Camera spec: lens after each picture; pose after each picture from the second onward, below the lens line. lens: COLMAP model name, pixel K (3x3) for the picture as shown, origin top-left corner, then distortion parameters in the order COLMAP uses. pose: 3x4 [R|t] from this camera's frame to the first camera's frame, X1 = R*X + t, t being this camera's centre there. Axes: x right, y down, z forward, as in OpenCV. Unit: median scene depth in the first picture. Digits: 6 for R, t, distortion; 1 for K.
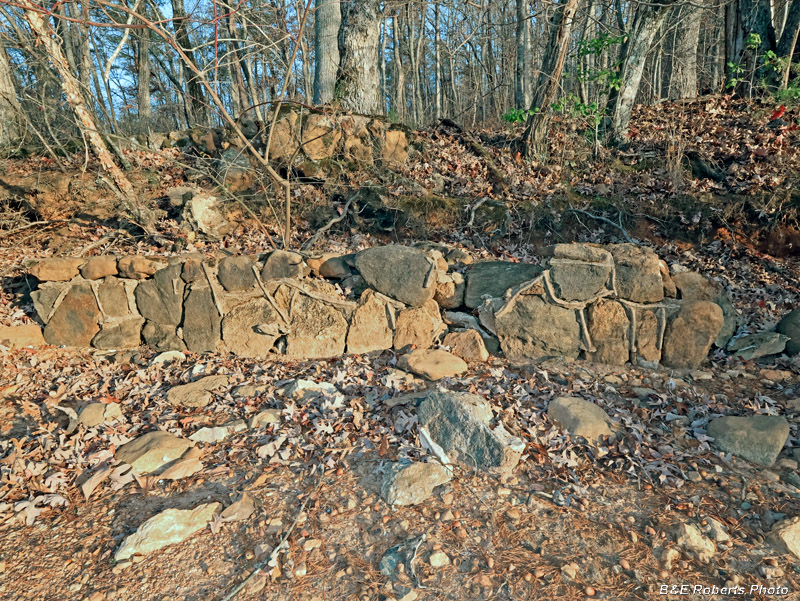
lens RADIAL K [[429.8, 0, 400.1], [0, 429.8, 302.3], [0, 0, 1]] dist [-0.003178, 0.001400]
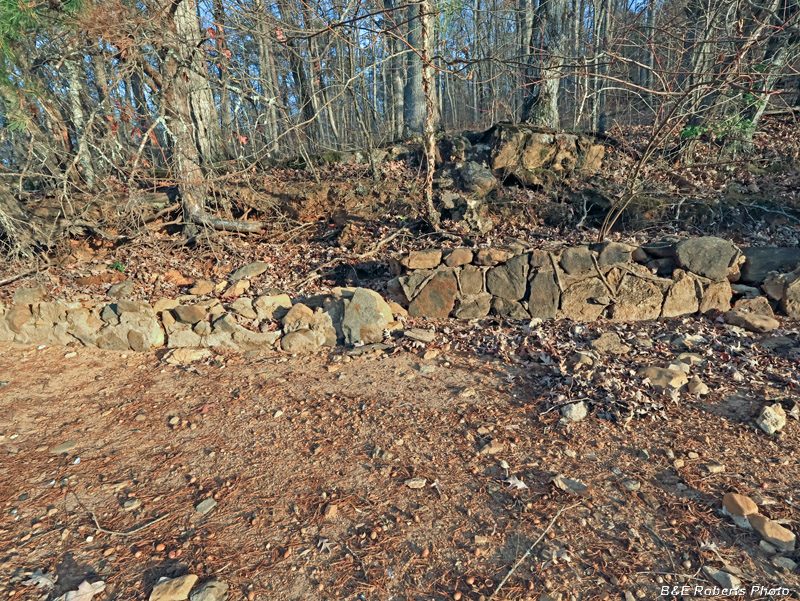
lens RADIAL K [[369.7, 0, 399.8], [0, 369.7, 298.4], [0, 0, 1]] dist [-0.001620, 0.000270]
pose [[0.999505, -0.024977, 0.019110, -0.956916], [0.024151, 0.998815, 0.042264, -0.008847], [-0.020143, -0.041782, 0.998924, -0.155921]]
